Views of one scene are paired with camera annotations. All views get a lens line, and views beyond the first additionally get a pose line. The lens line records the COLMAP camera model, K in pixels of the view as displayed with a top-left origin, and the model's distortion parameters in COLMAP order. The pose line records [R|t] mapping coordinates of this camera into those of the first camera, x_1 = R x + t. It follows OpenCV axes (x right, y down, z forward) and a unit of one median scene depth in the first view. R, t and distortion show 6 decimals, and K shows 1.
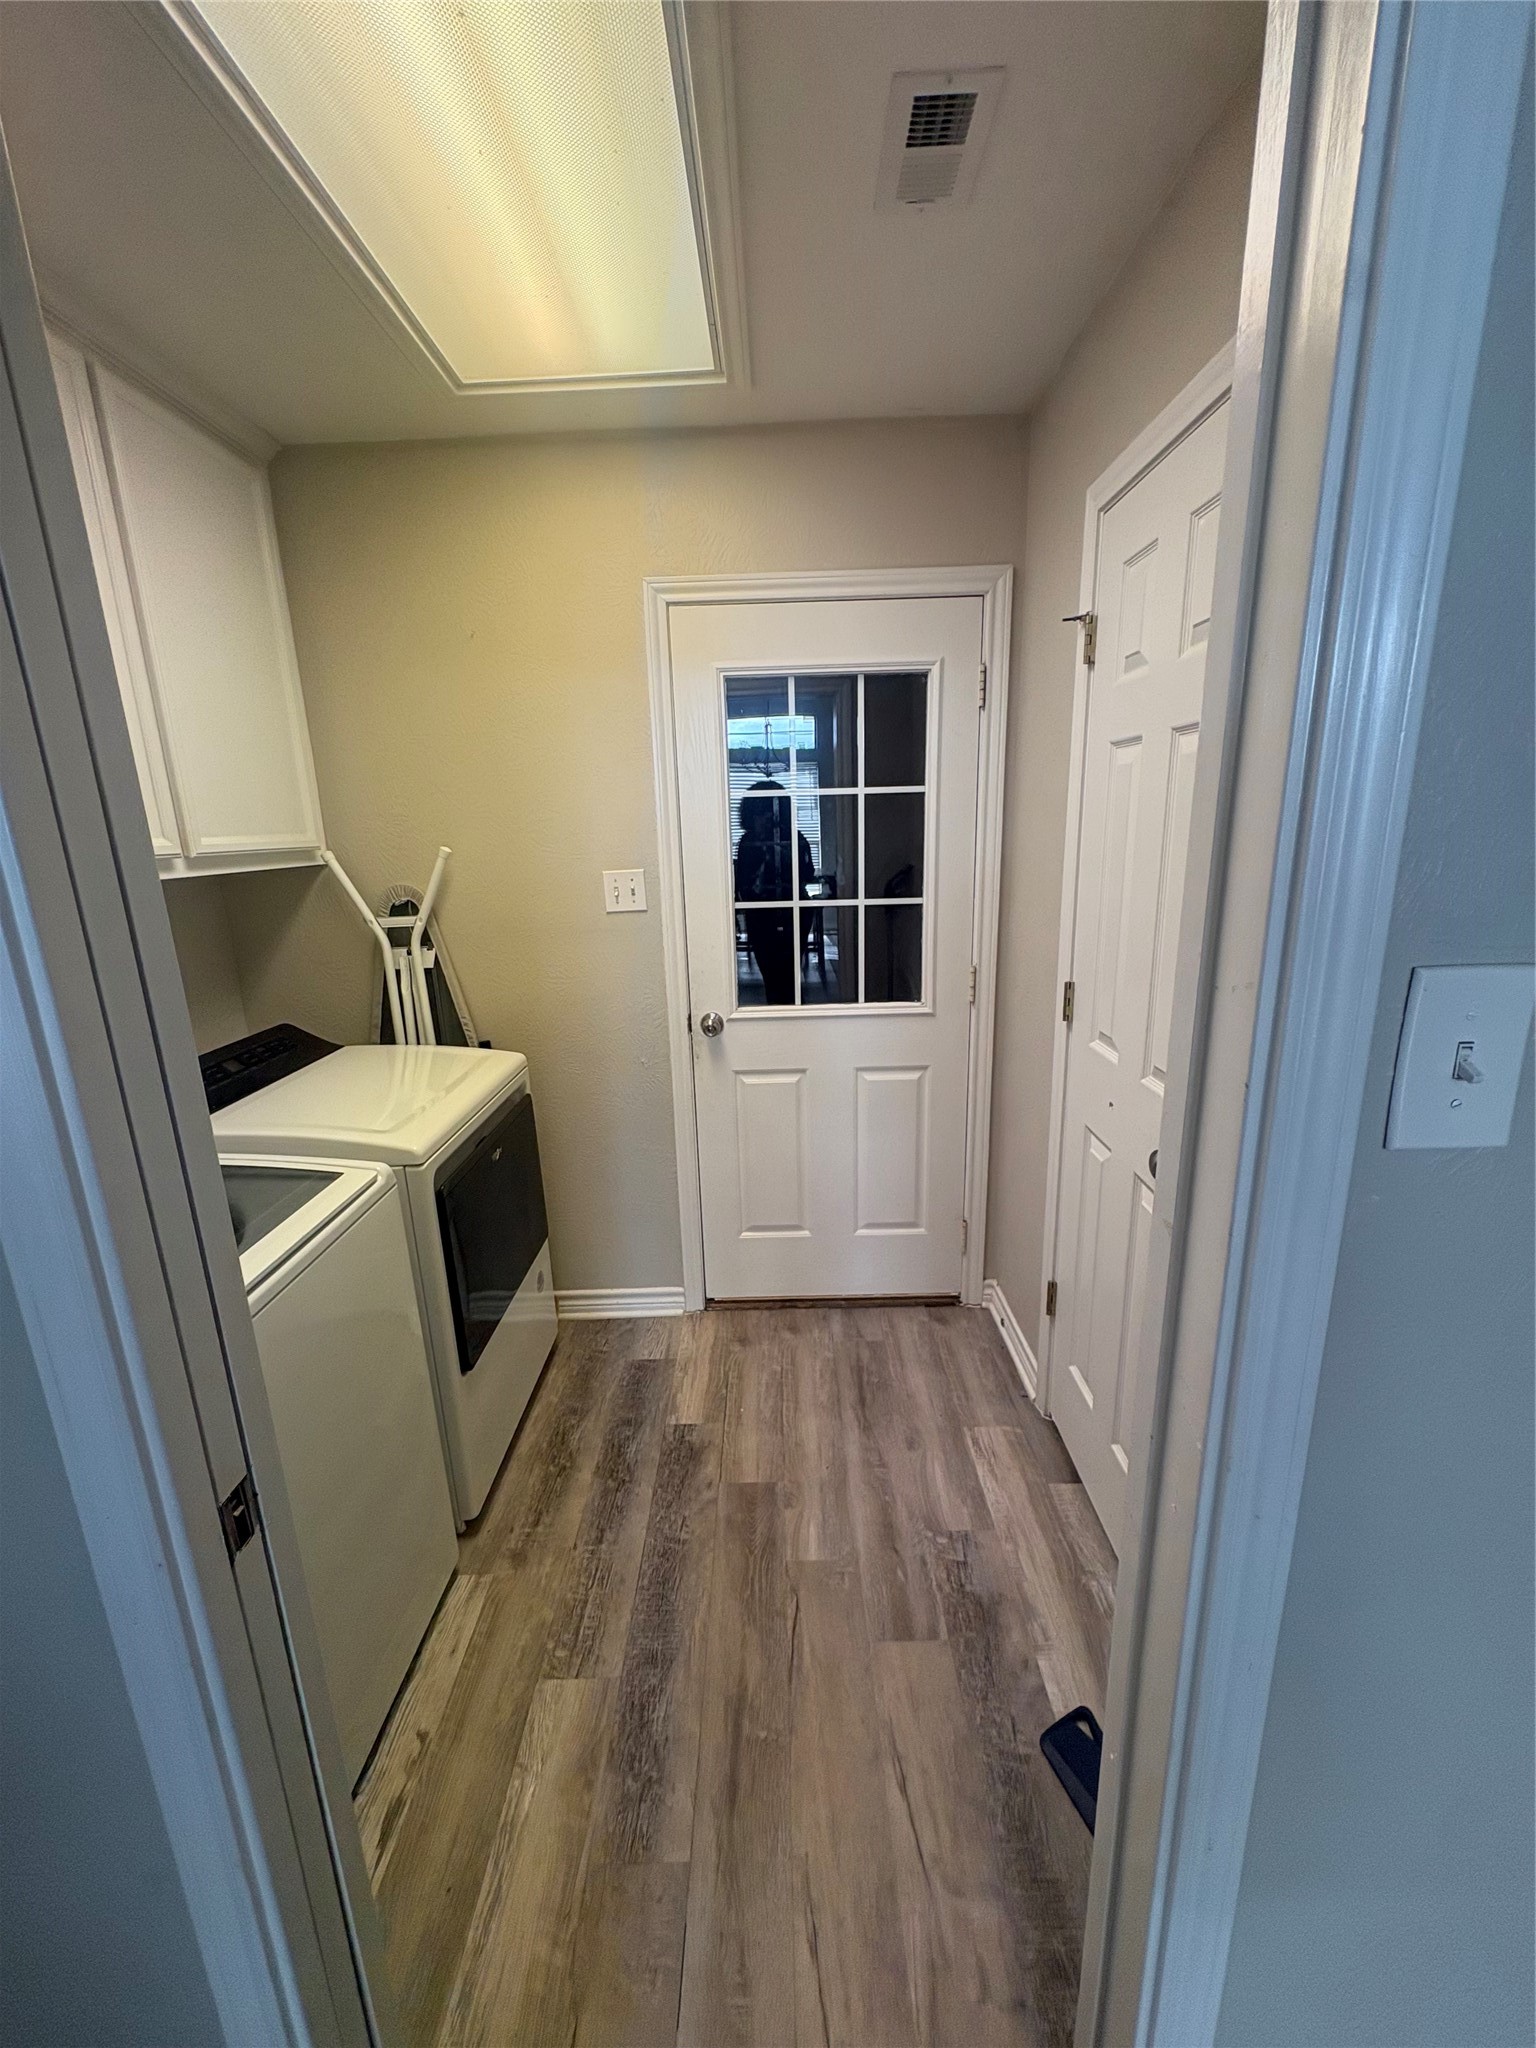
lens RADIAL K [[814.8, 0, 768.0], [0, 814.8, 1024.0], [0, 0, 1]] dist [-0.001804, -0.000061]
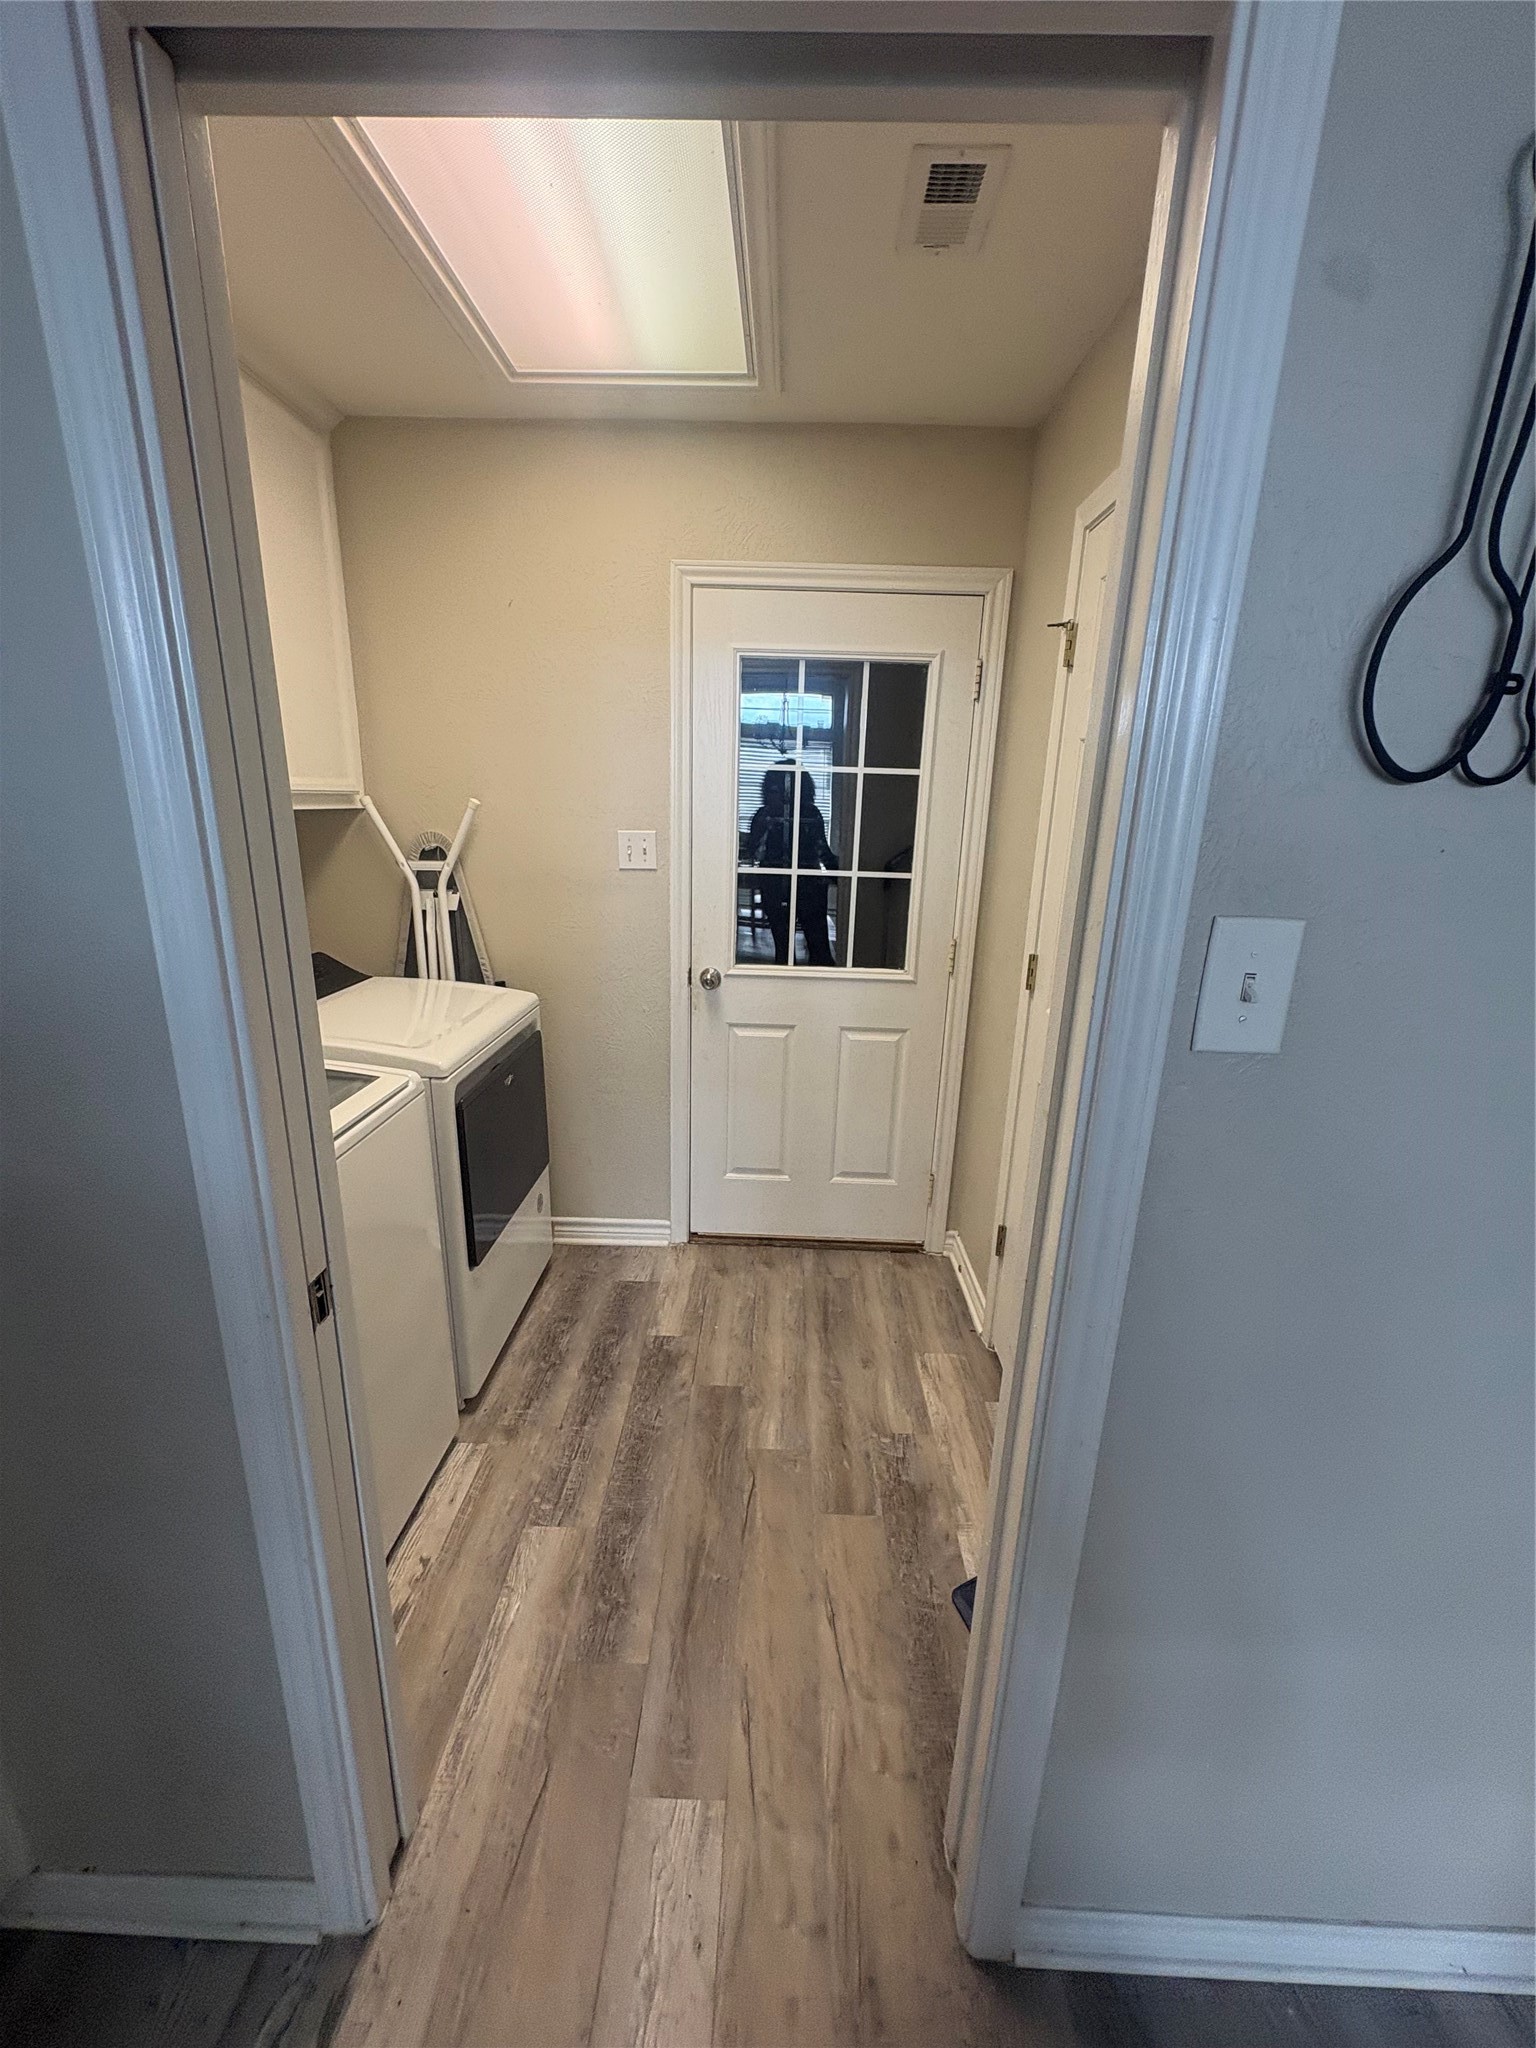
lens RADIAL K [[814.8, 0, 768.0], [0, 814.8, 1024.0], [0, 0, 1]] dist [-0.001804, -0.000061]
pose [[0.998106, 0.061504, 0.000877, 0.012281], [-0.061506, 0.997760, 0.026318, 0.031846], [0.000743, -0.026322, 0.999653, -0.099938]]
